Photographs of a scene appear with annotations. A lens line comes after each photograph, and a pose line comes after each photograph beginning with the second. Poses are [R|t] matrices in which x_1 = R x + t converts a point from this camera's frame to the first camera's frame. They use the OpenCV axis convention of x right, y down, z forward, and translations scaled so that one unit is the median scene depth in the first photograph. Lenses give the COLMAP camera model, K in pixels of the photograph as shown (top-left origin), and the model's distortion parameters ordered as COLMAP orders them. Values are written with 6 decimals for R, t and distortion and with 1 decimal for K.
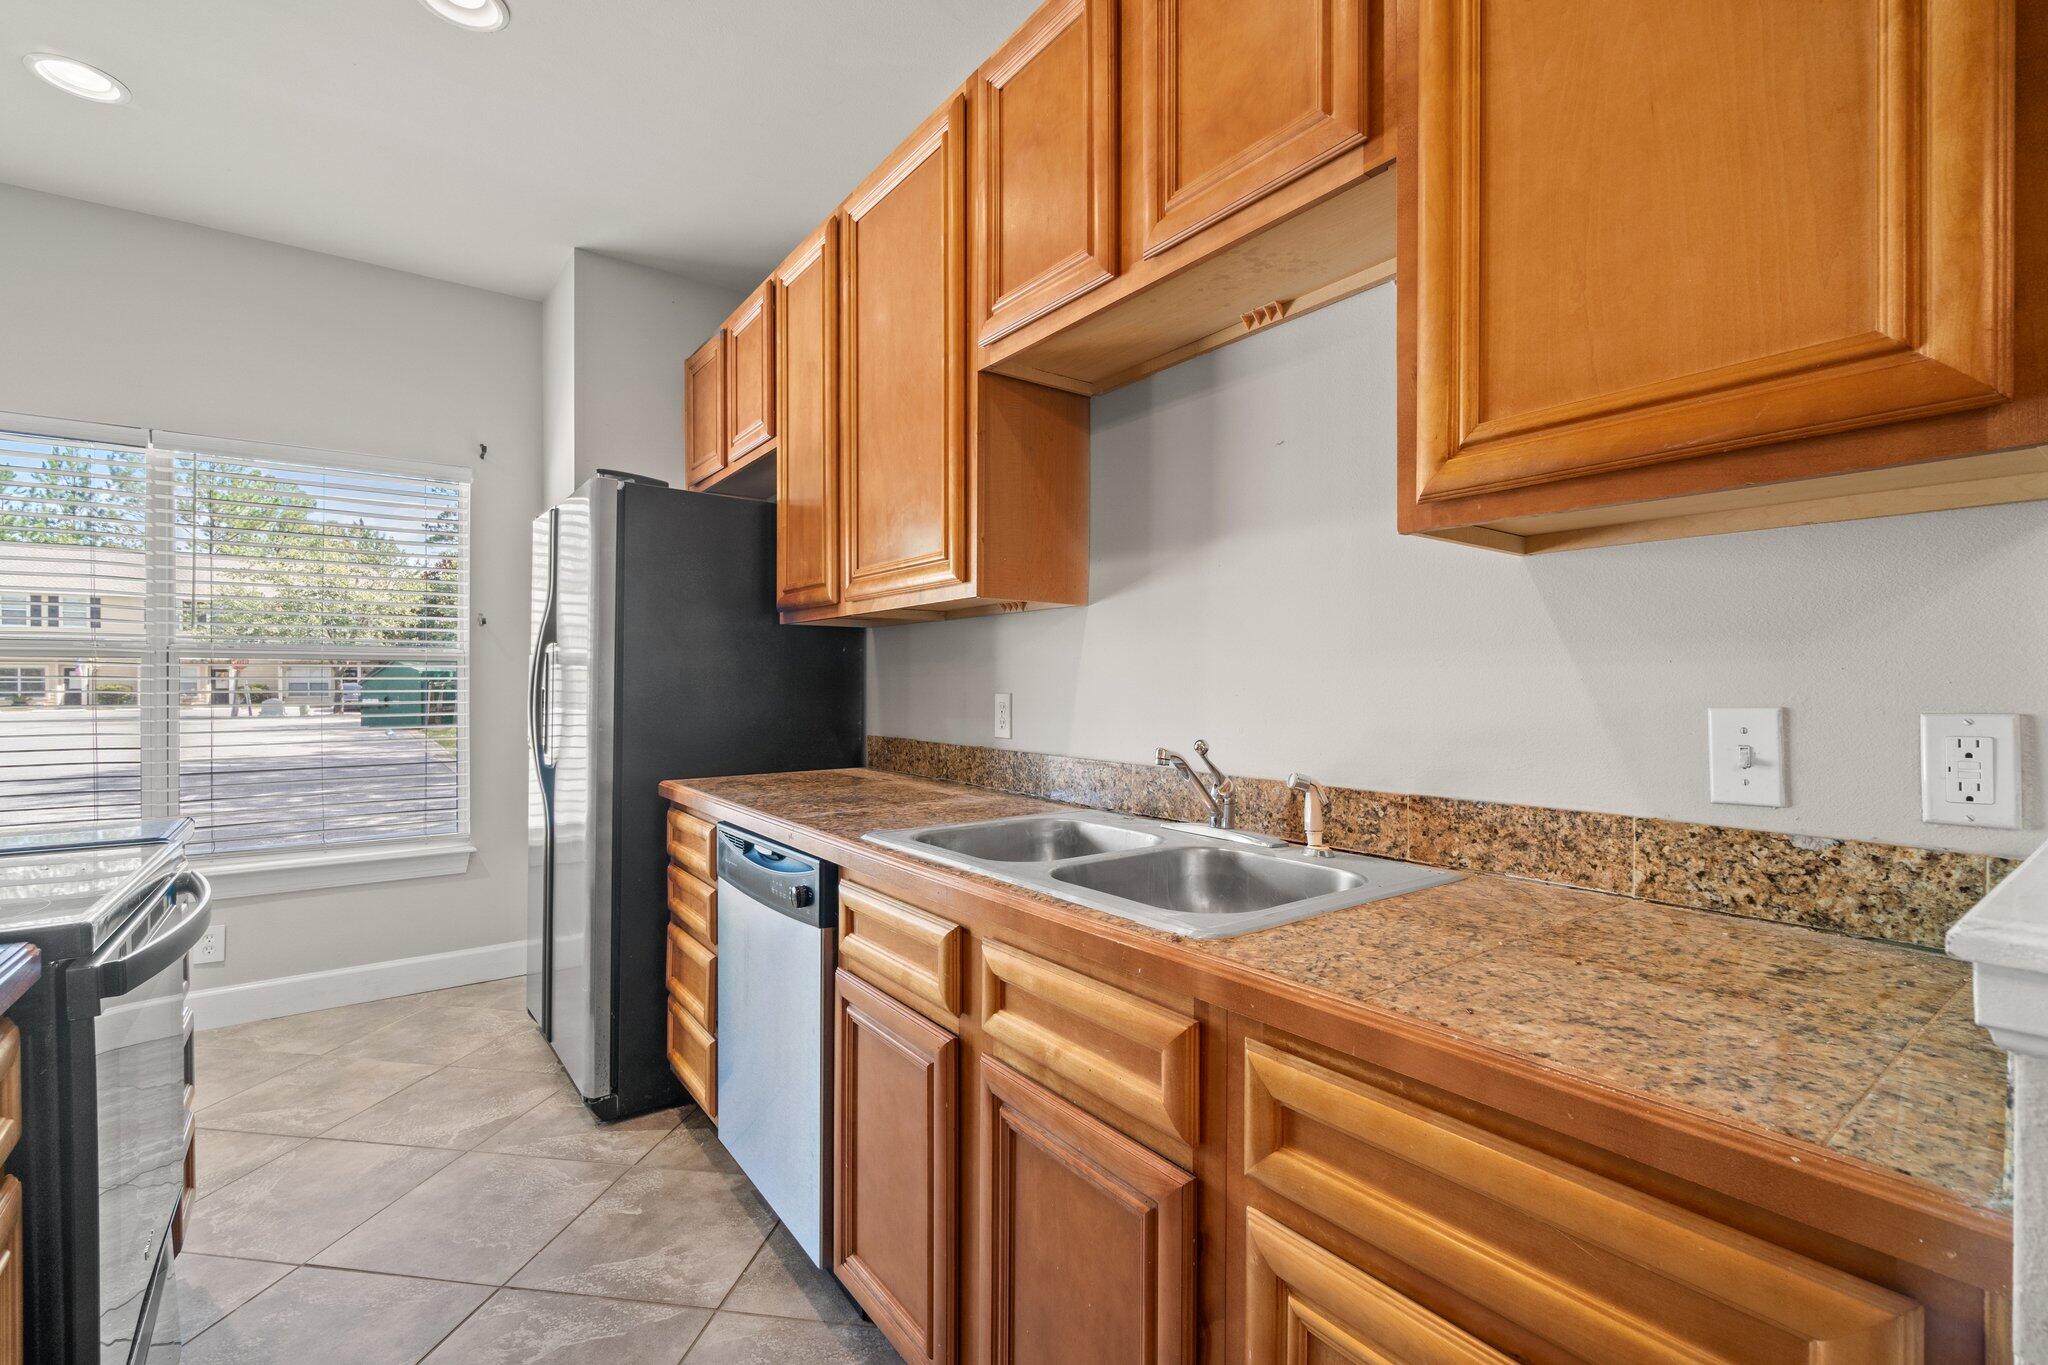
lens RADIAL K [[880.8, 0, 1036.3], [0, 880.8, 687.9], [0, 0, 1]] dist [-0.005435, 0.001934]
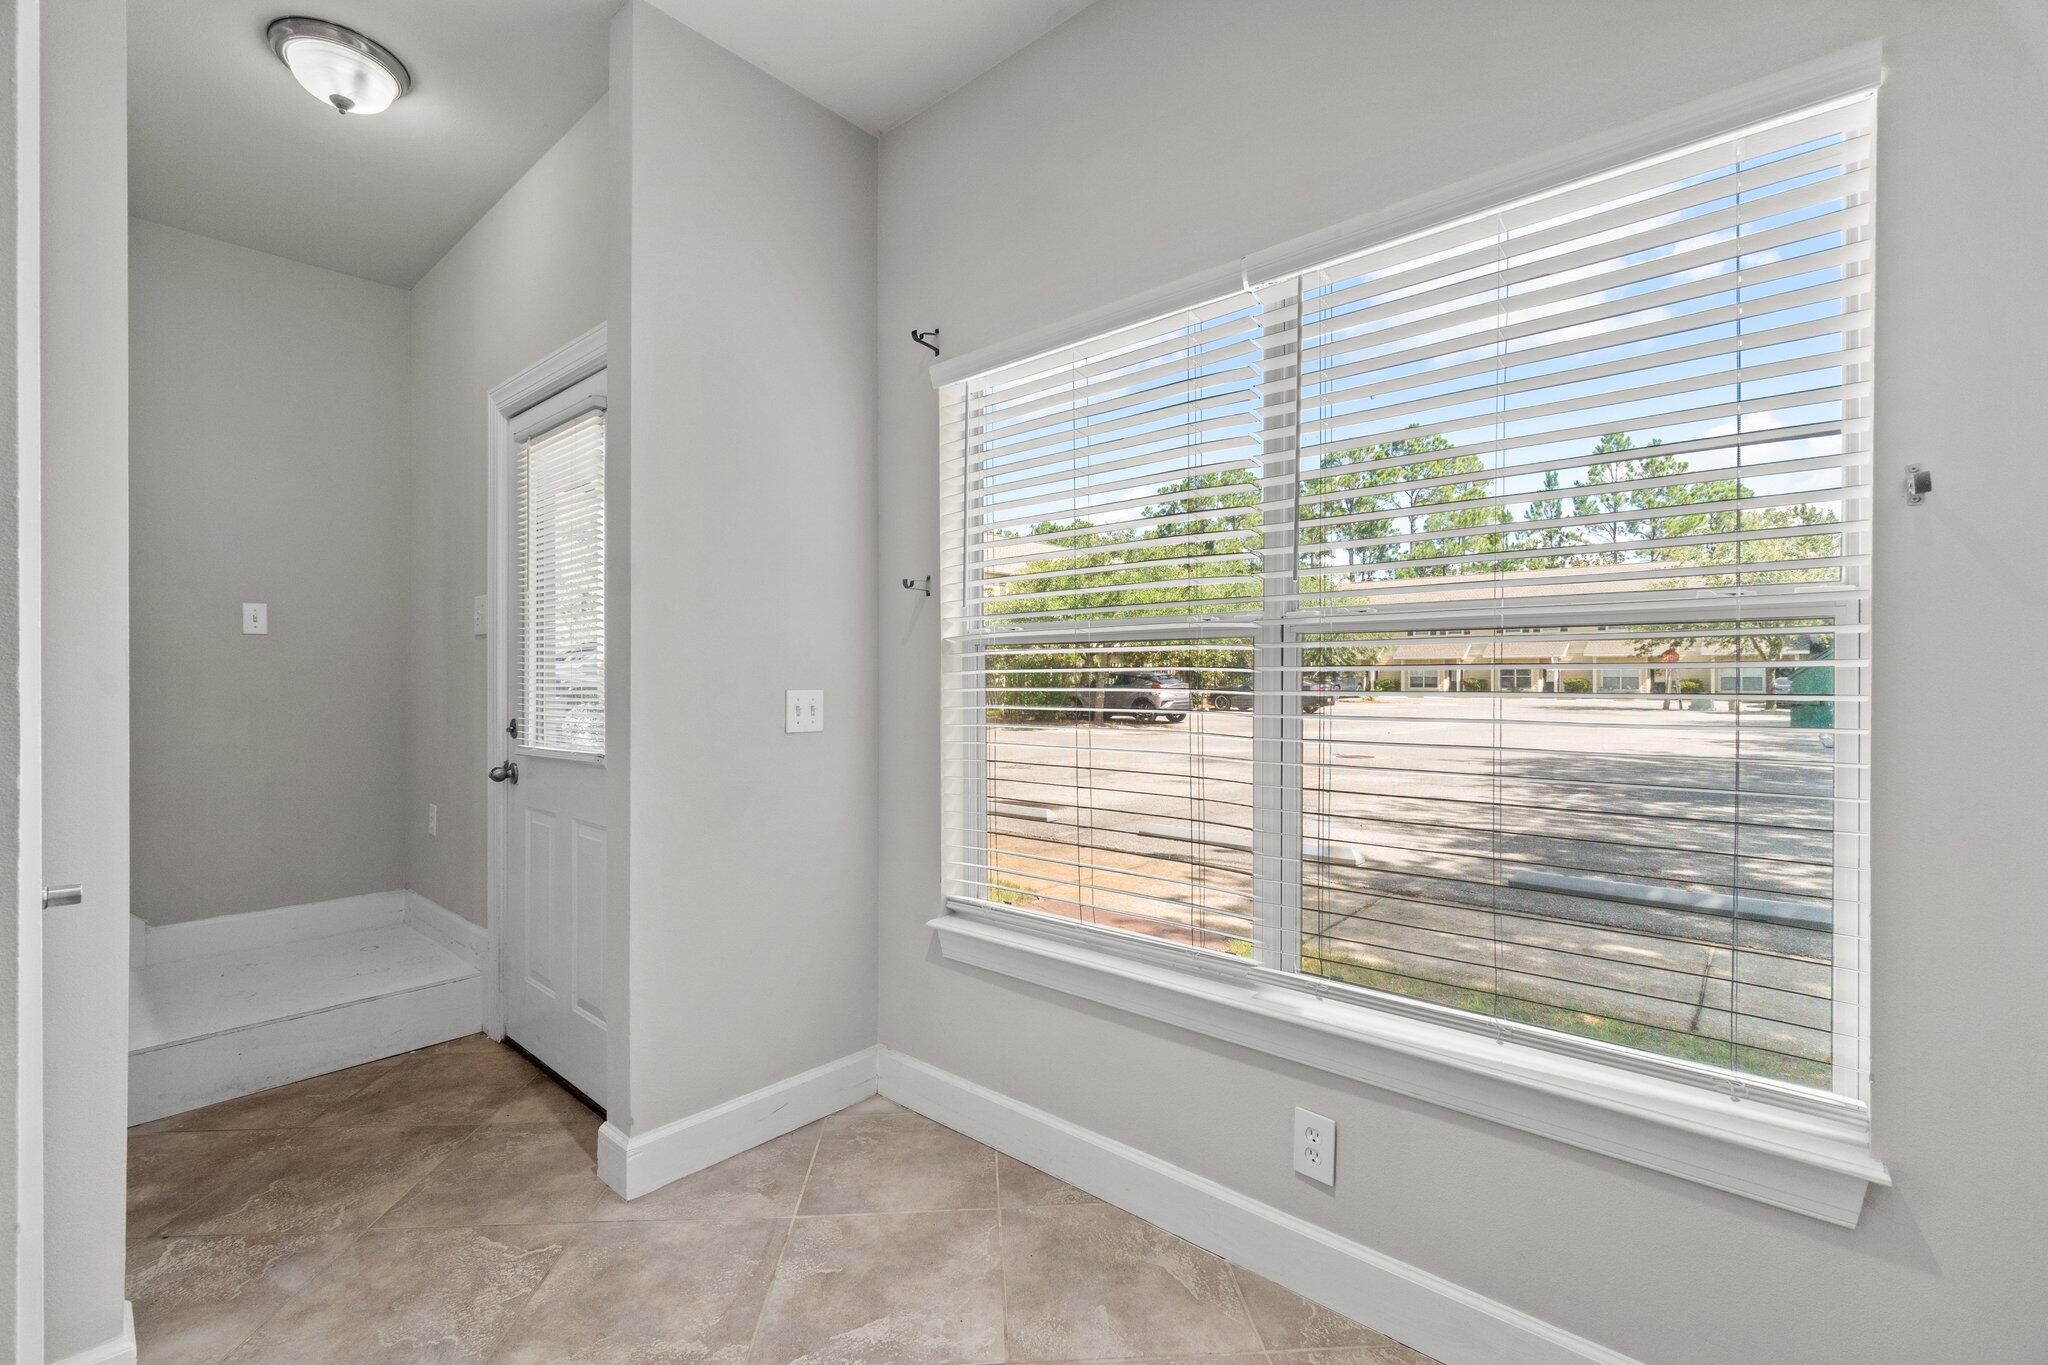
lens RADIAL K [[880.8, 0, 1012.2], [0, 880.8, 679.5], [0, 0, 1]] dist [-0.005435, 0.001934]
pose [[0.183356, 0.002537, -0.983043, -0.700108], [-0.005267, 0.999985, 0.001599, -0.006189], [0.983033, 0.004884, 0.183366, 1.149680]]
